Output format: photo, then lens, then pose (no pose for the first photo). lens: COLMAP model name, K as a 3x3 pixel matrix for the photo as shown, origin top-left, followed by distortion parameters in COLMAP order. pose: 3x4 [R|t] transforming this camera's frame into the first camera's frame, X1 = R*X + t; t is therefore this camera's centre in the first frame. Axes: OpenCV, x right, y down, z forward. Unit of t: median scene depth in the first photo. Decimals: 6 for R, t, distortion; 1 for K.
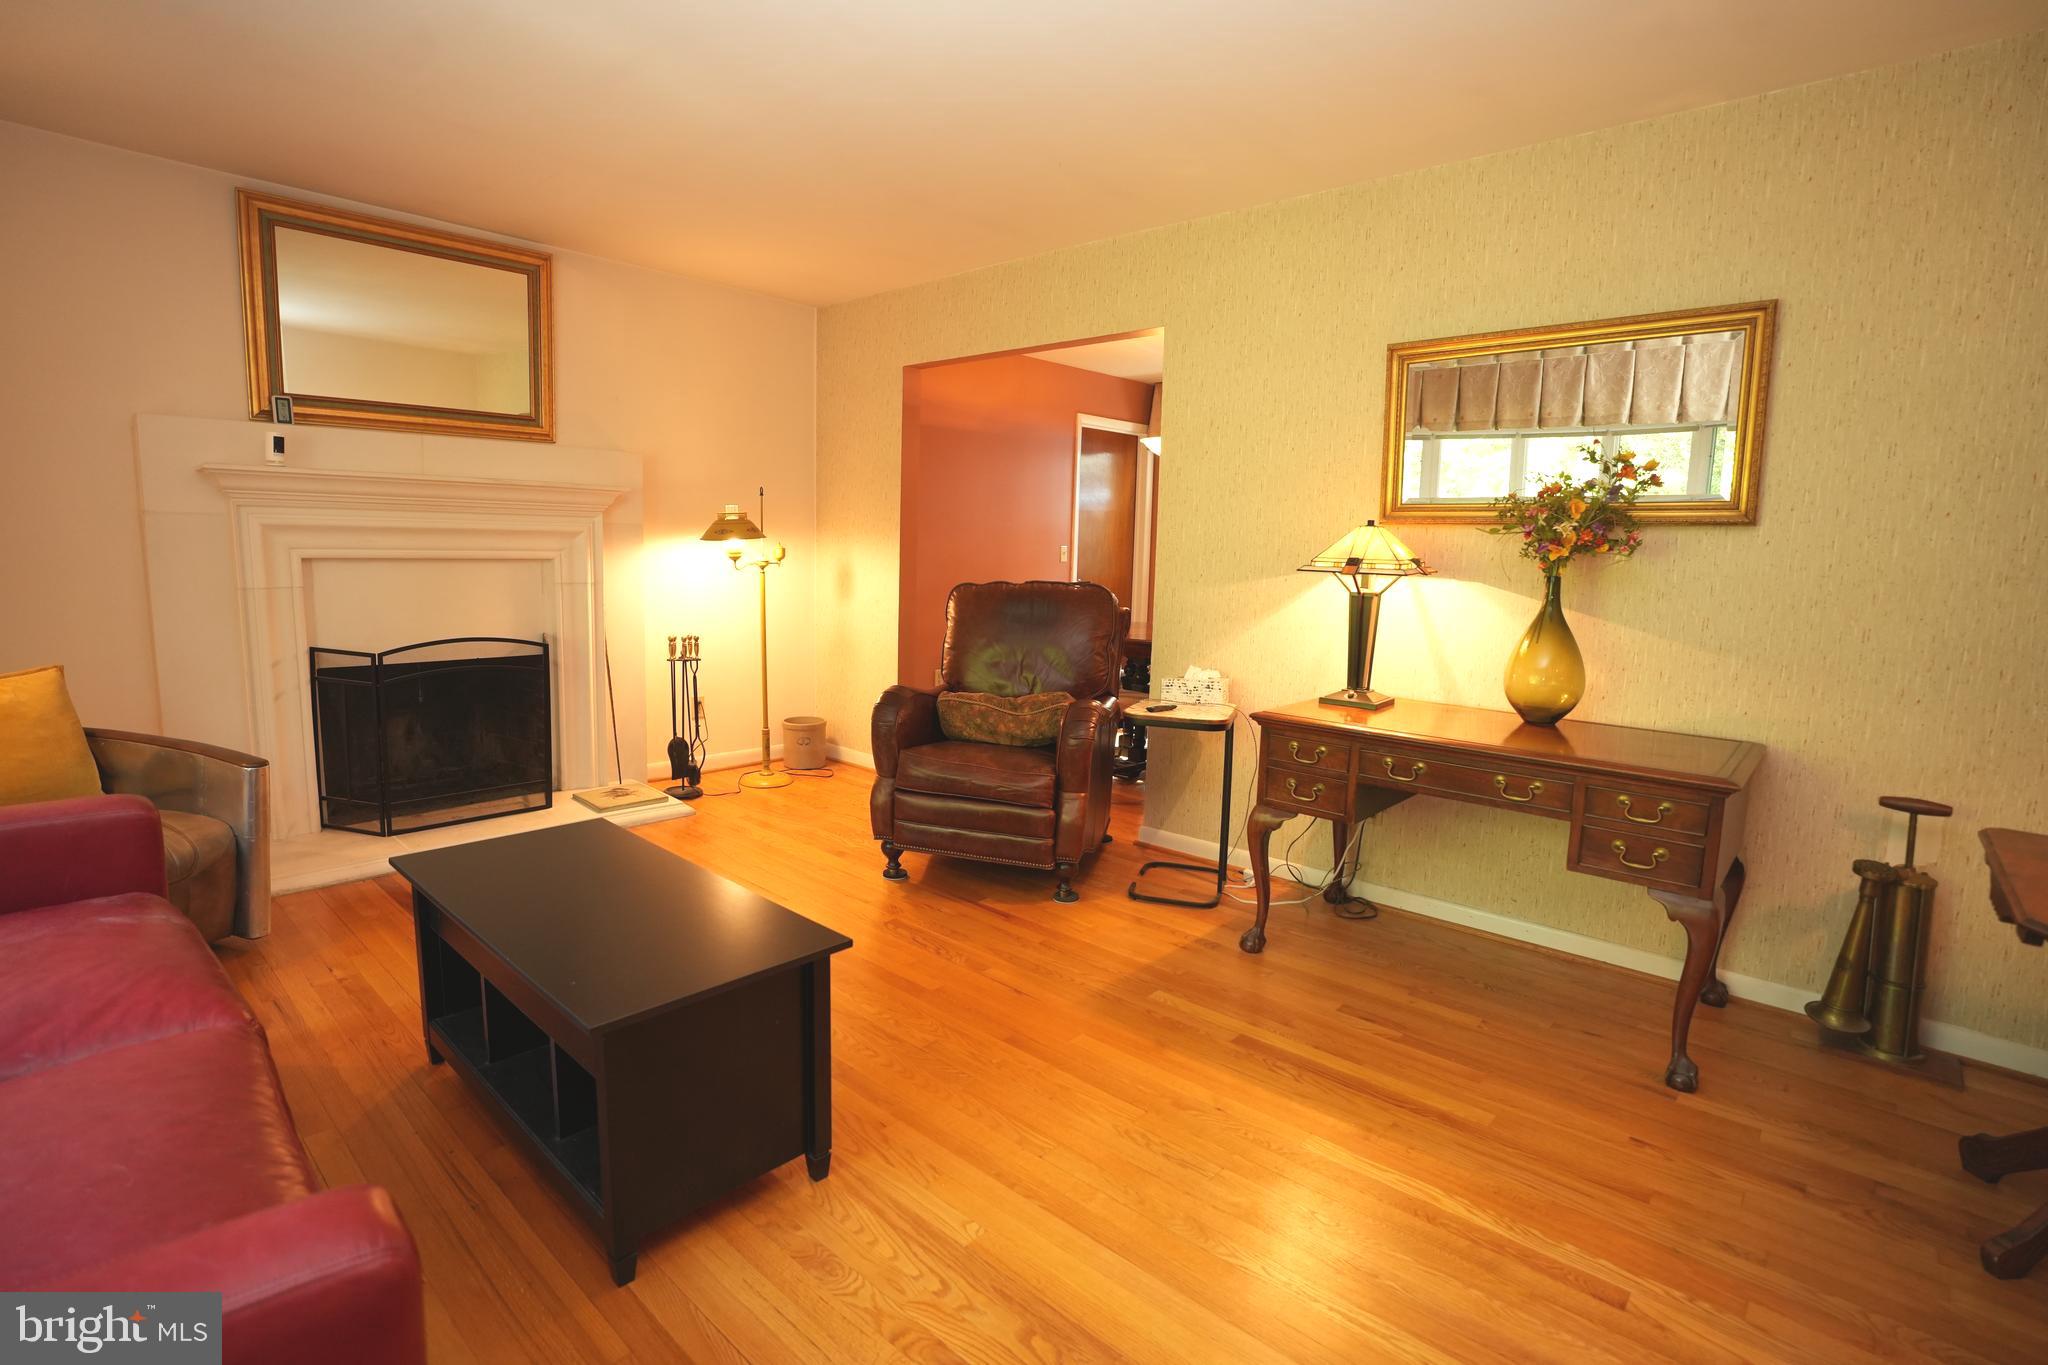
lens RADIAL K [[1009.5, 0, 1017.9], [0, 1009.5, 683.8], [0, 0, 1]] dist [0.000829, 0.000400]
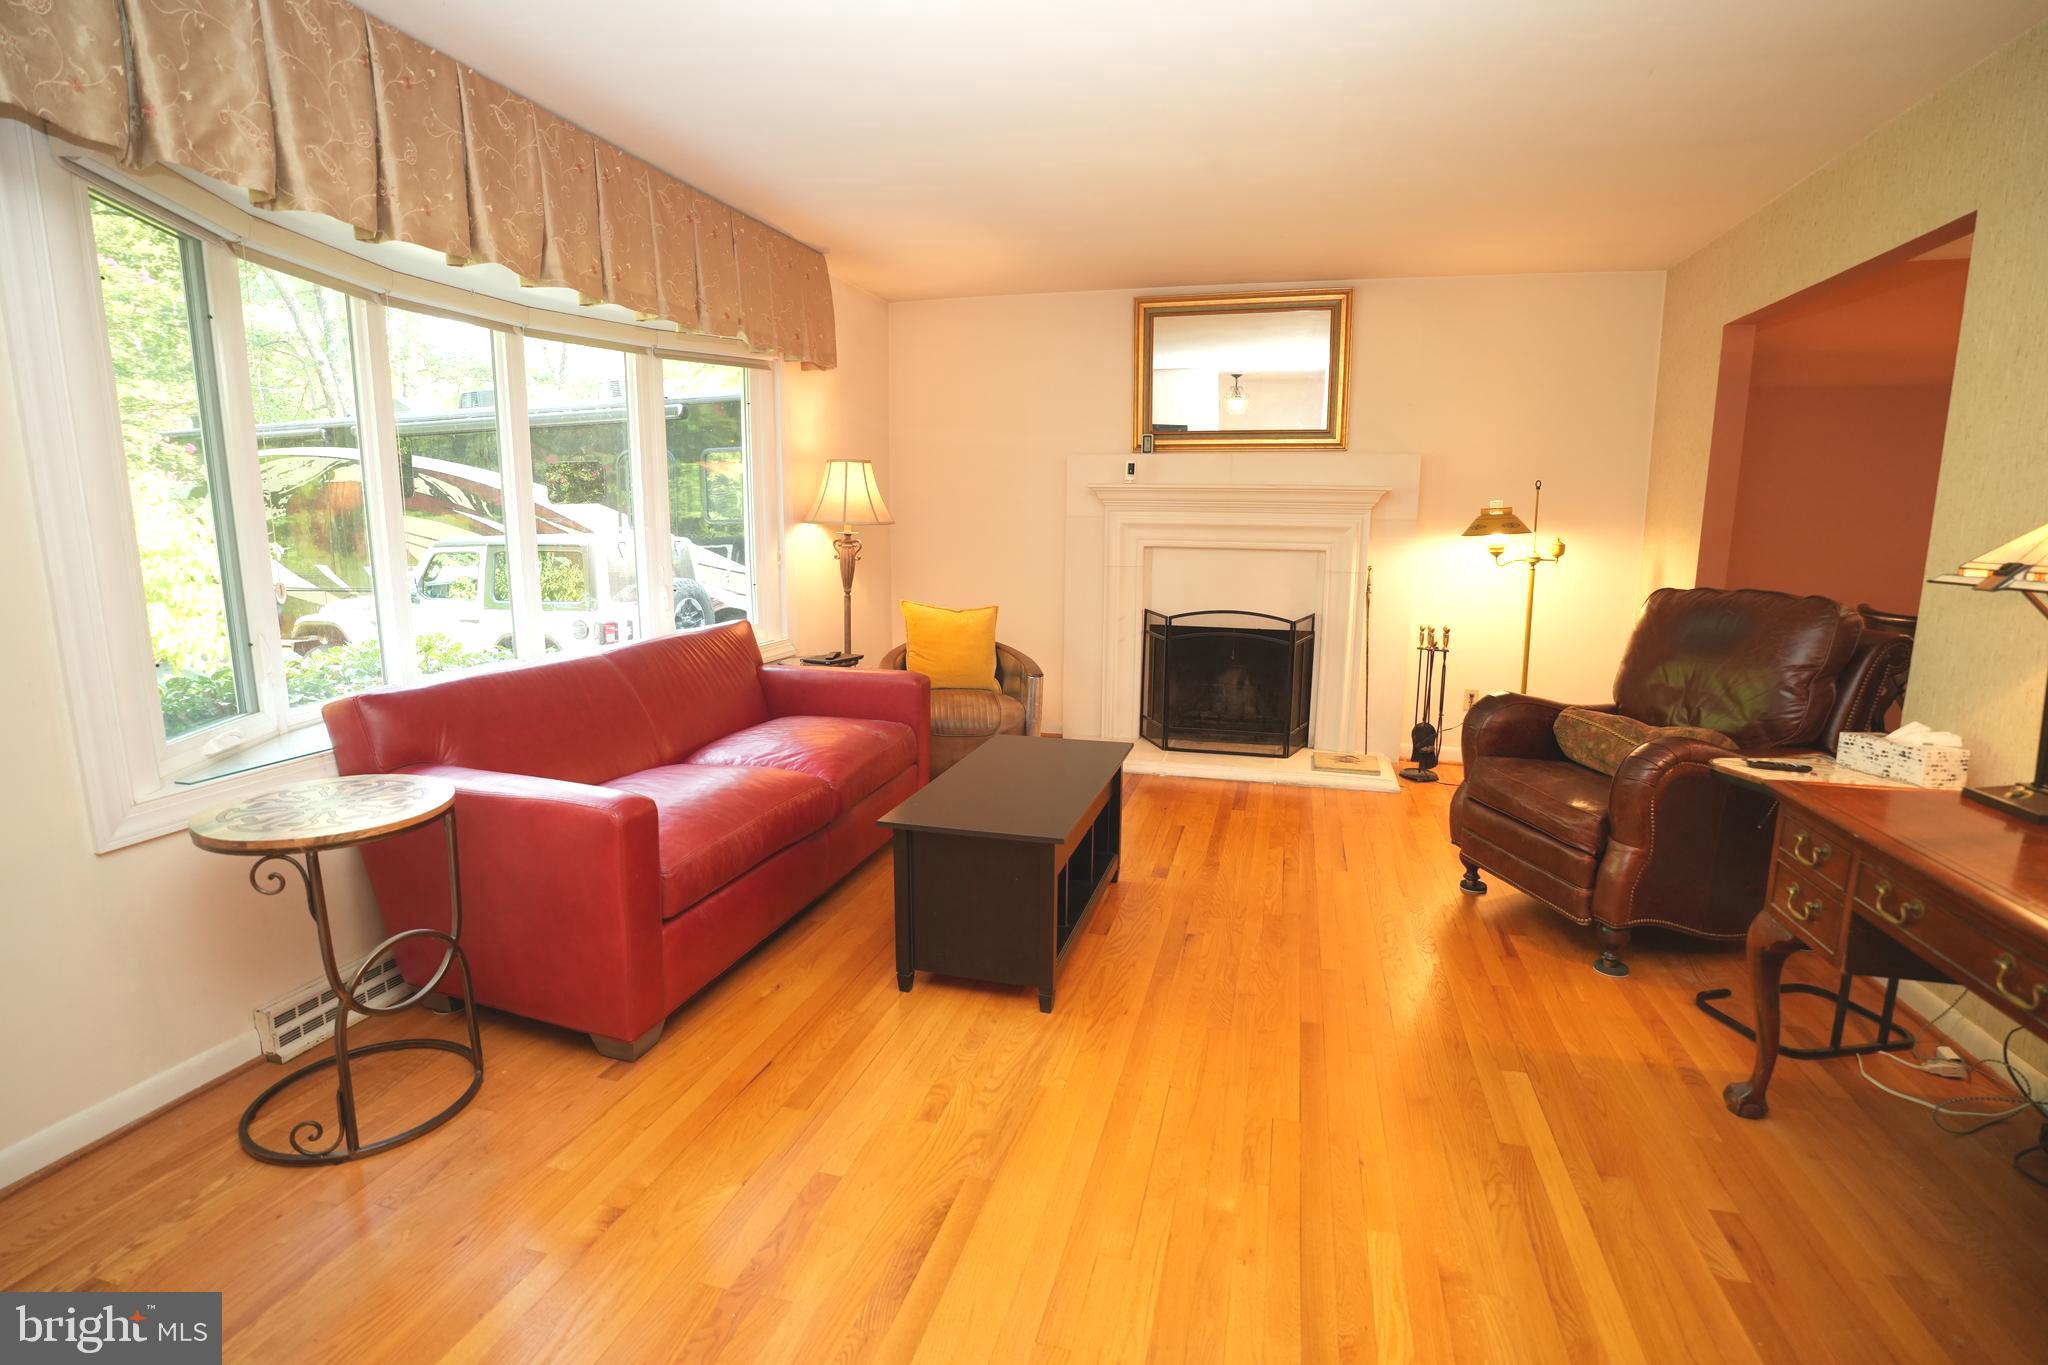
lens RADIAL K [[1012.5, 0, 1026.1], [0, 1012.5, 681.5], [0, 0, 1]] dist [-0.003853, -0.000074]
pose [[0.484028, 0.127540, -0.865708, 0.468873], [-0.126090, 0.989162, 0.075229, -0.020976], [0.865920, 0.072744, 0.494864, 0.151012]]
